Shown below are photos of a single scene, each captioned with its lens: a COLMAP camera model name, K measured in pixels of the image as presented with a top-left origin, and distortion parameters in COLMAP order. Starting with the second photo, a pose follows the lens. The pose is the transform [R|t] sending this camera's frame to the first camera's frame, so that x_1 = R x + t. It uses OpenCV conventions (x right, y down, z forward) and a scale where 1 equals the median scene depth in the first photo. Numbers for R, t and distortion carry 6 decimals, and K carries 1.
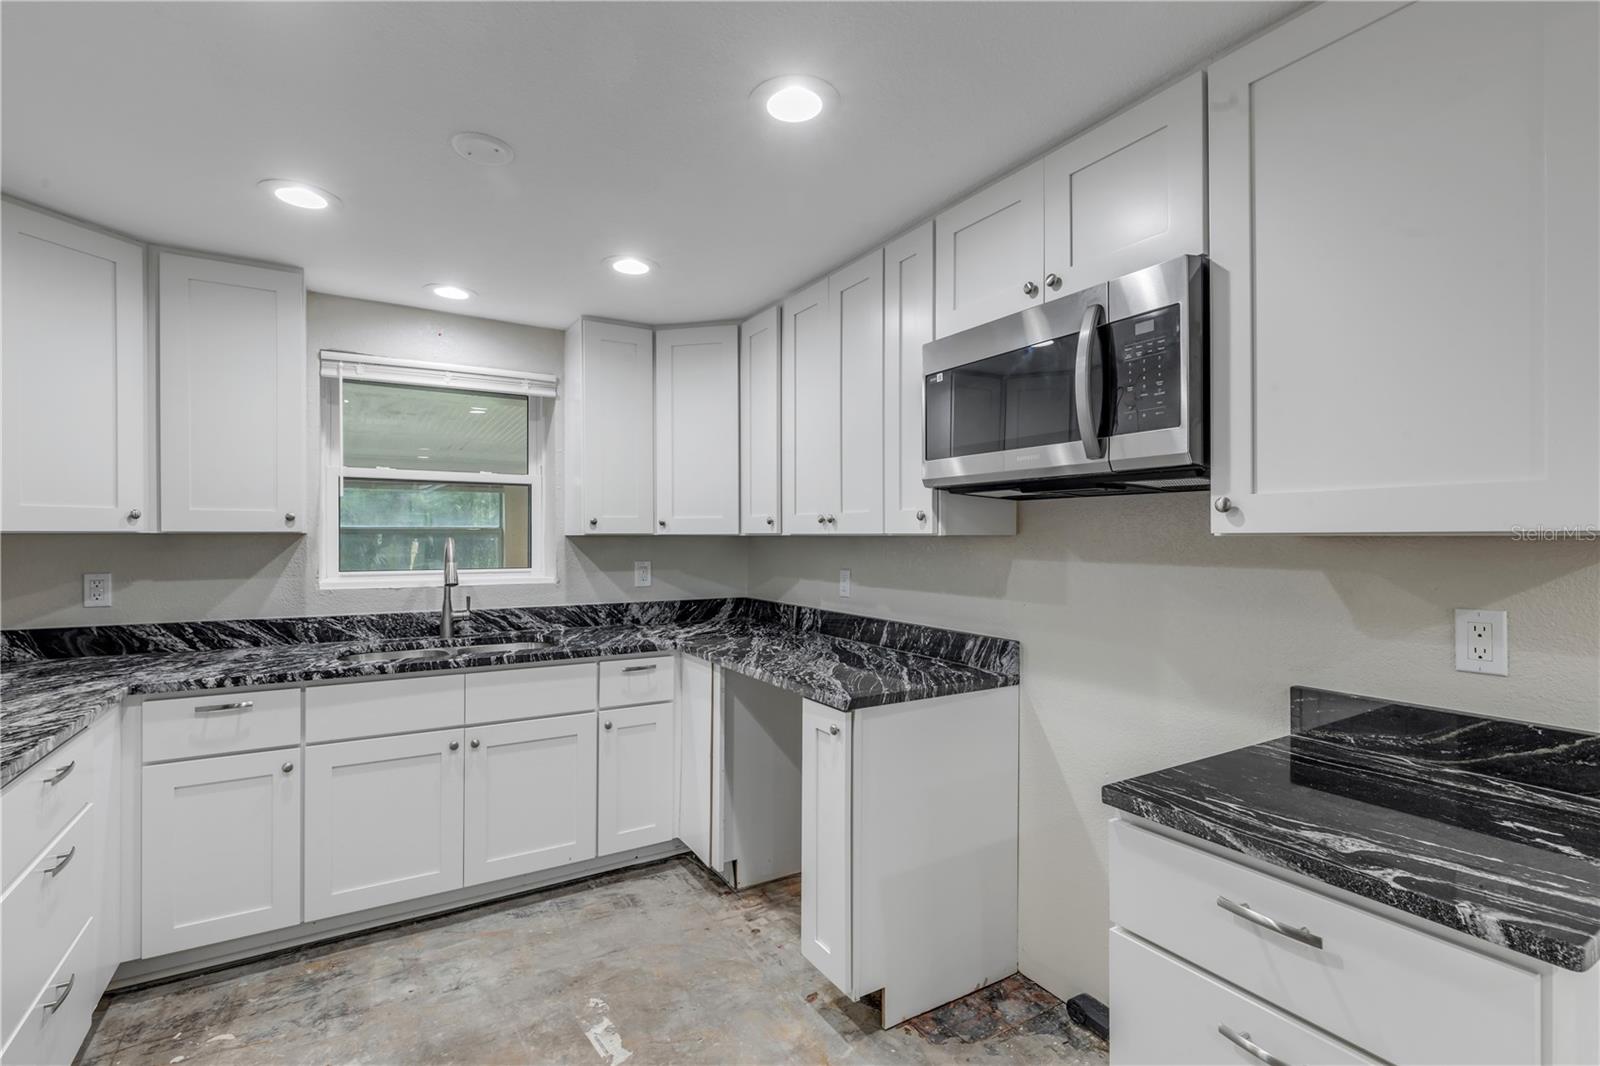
lens RADIAL K [[724.3, 0, 797.9], [0, 724.3, 538.6], [0, 0, 1]] dist [0.001320, -0.000294]
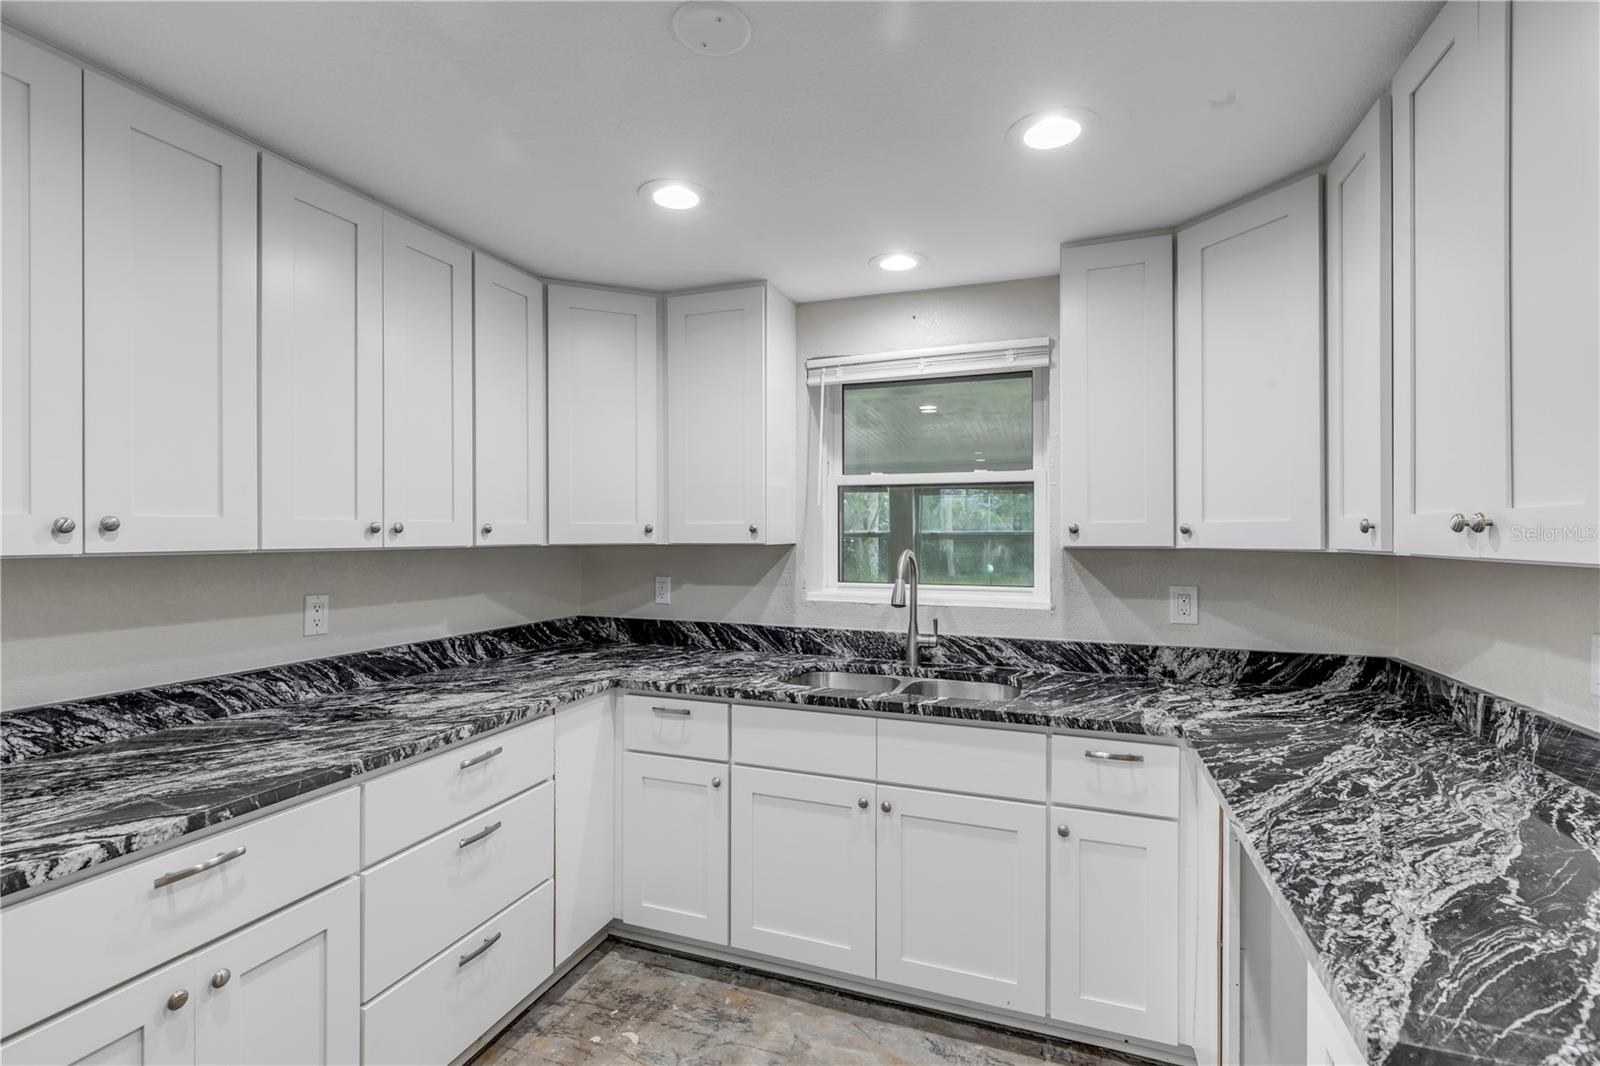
lens RADIAL K [[726.4, 0, 796.6], [0, 726.4, 530.9], [0, 0, 1]] dist [0.004986, -0.000851]
pose [[0.619564, -0.005548, -0.784926, 0.117884], [-0.002806, 0.999953, -0.009283, -0.015722], [0.784941, 0.007954, 0.619519, 0.374116]]
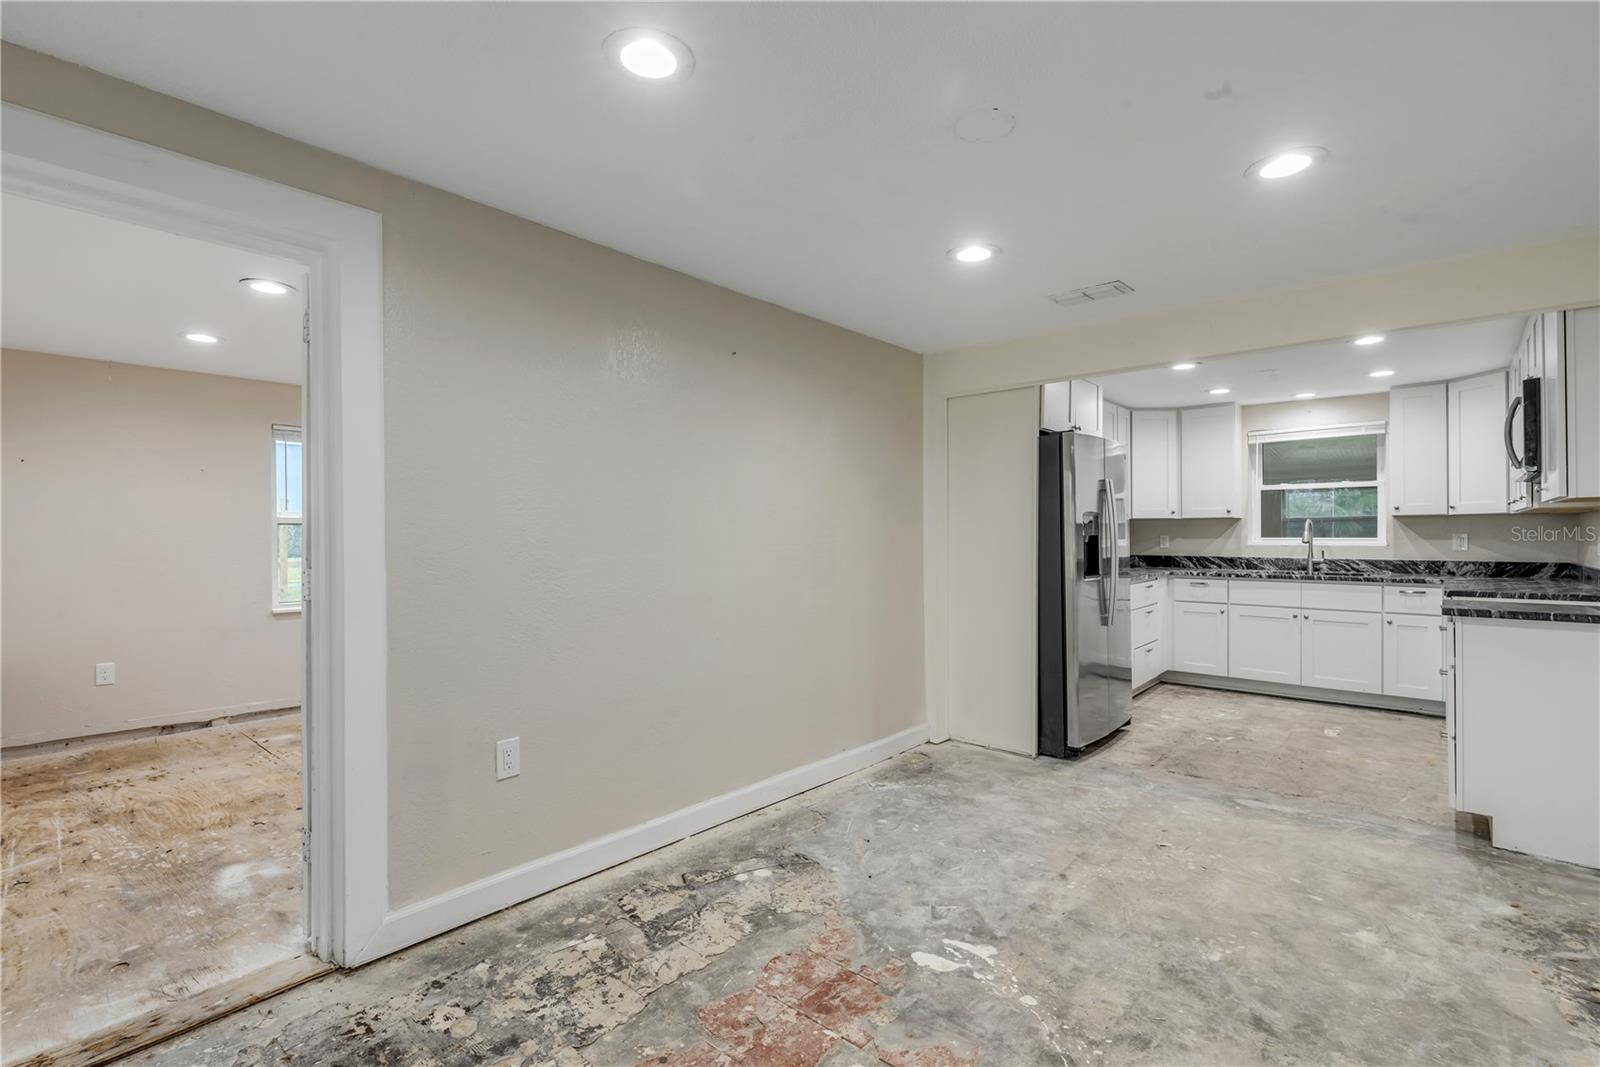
lens RADIAL K [[736.2, 0, 798.8], [0, 736.2, 533.0], [0, 0, 1]] dist [0.005350, 0.000161]
pose [[0.304513, -0.005341, -0.952493, 1.011410], [-0.002305, 0.999977, -0.006345, 0.053530], [0.952505, 0.004128, 0.304494, -0.922837]]
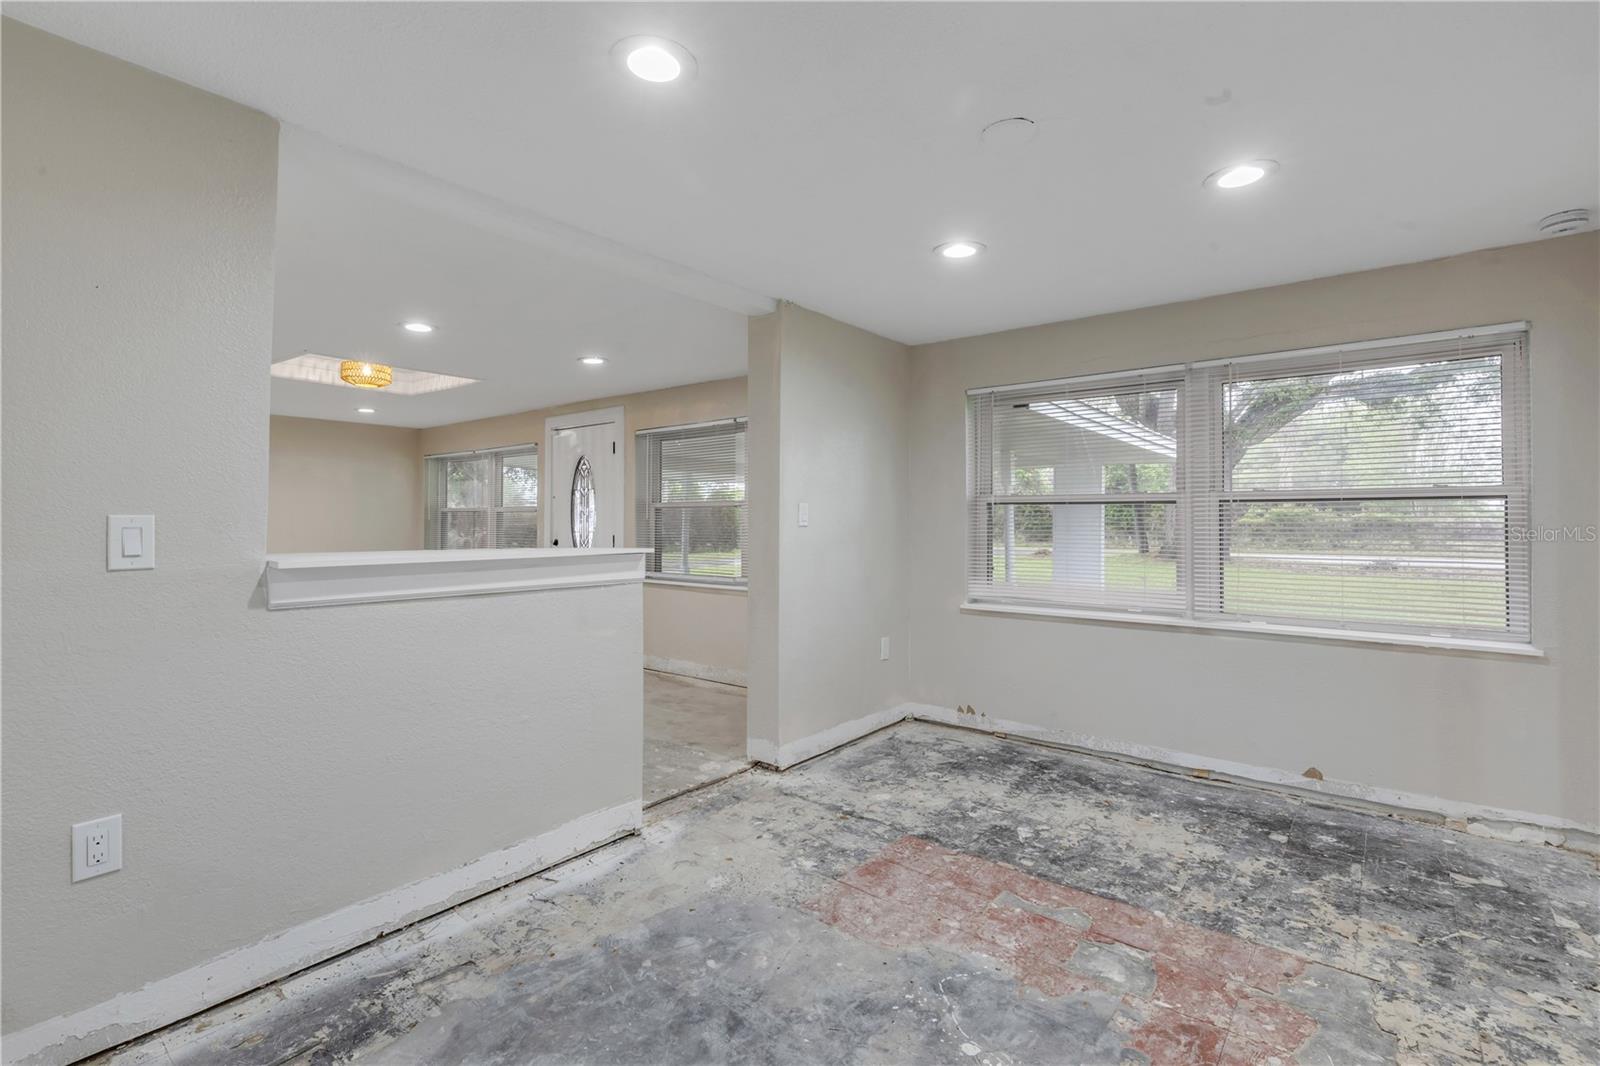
lens RADIAL K [[731.5, 0, 795.9], [0, 731.5, 512.9], [0, 0, 1]] dist [0.004870, -0.000485]
pose [[-0.342958, 0.011097, 0.939285, -0.121781], [0.001758, 0.999936, -0.011172, 0.053256], [-0.939349, -0.002180, -0.342956, -0.152086]]
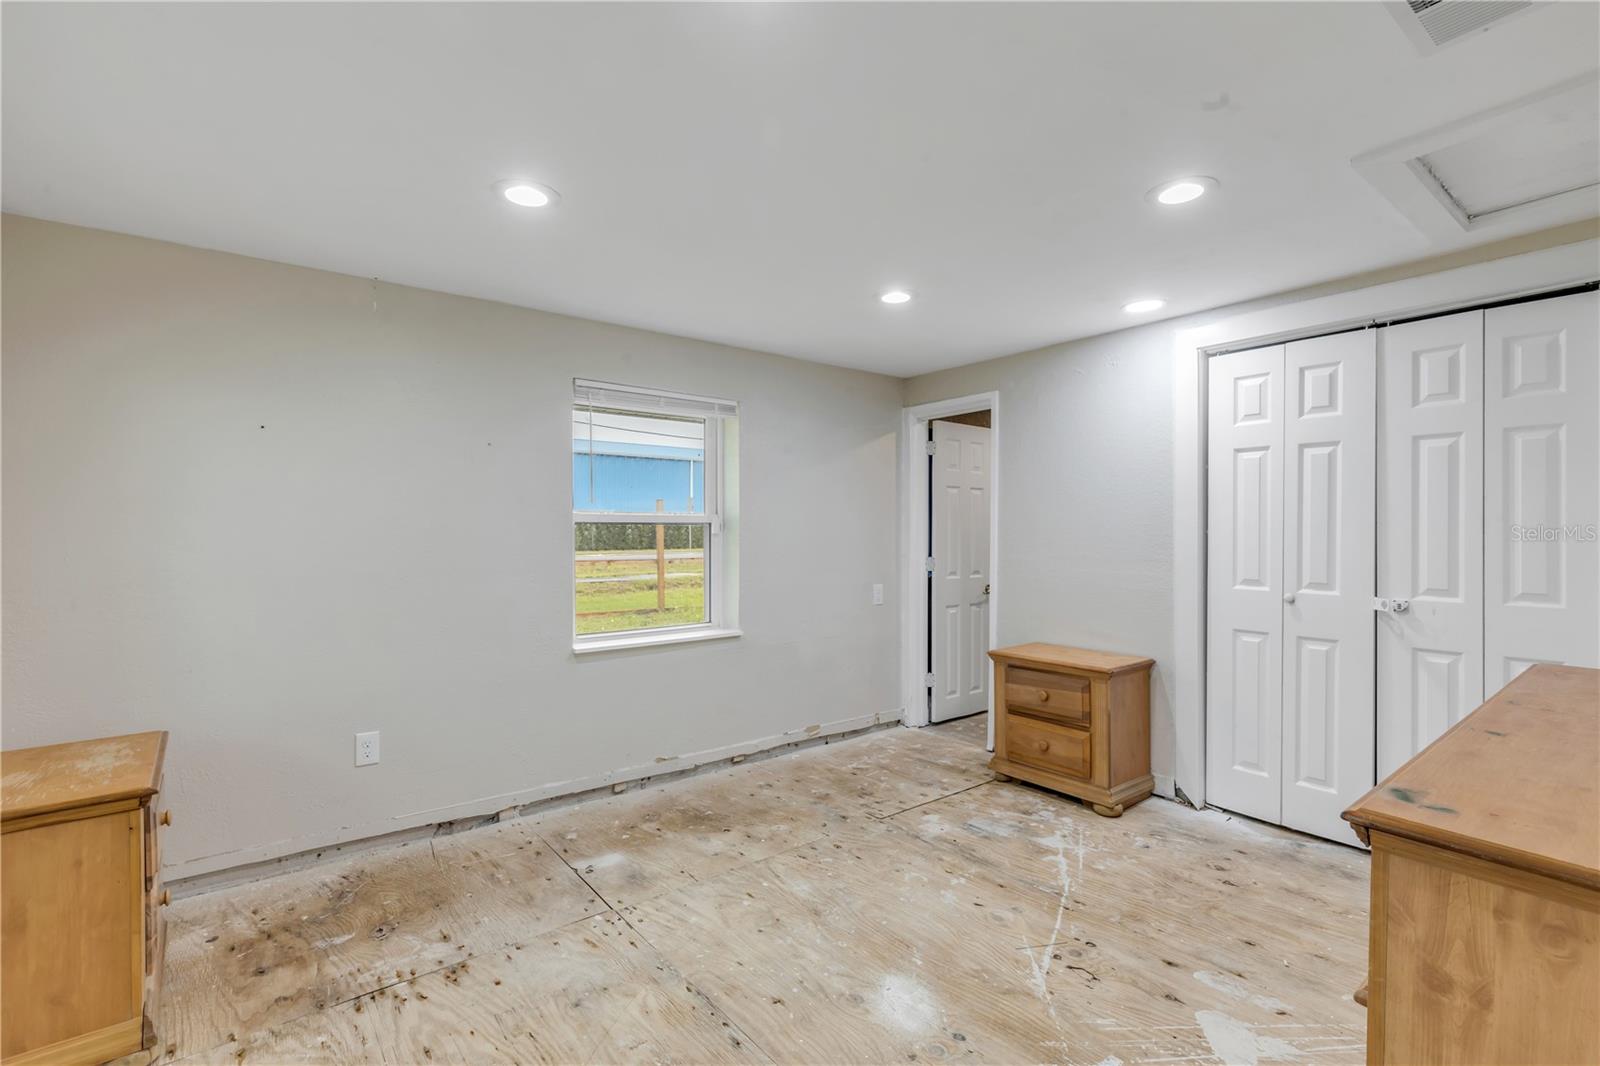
lens RADIAL K [[723.2, 0, 800.8], [0, 723.2, 526.9], [0, 0, 1]] dist [0.003080, 0.000553]
pose [[0.125788, -0.005428, -0.992042, 0.169155], [-0.007042, 0.999955, -0.006364, 0.035619], [0.992032, 0.007786, 0.125744, -1.364704]]
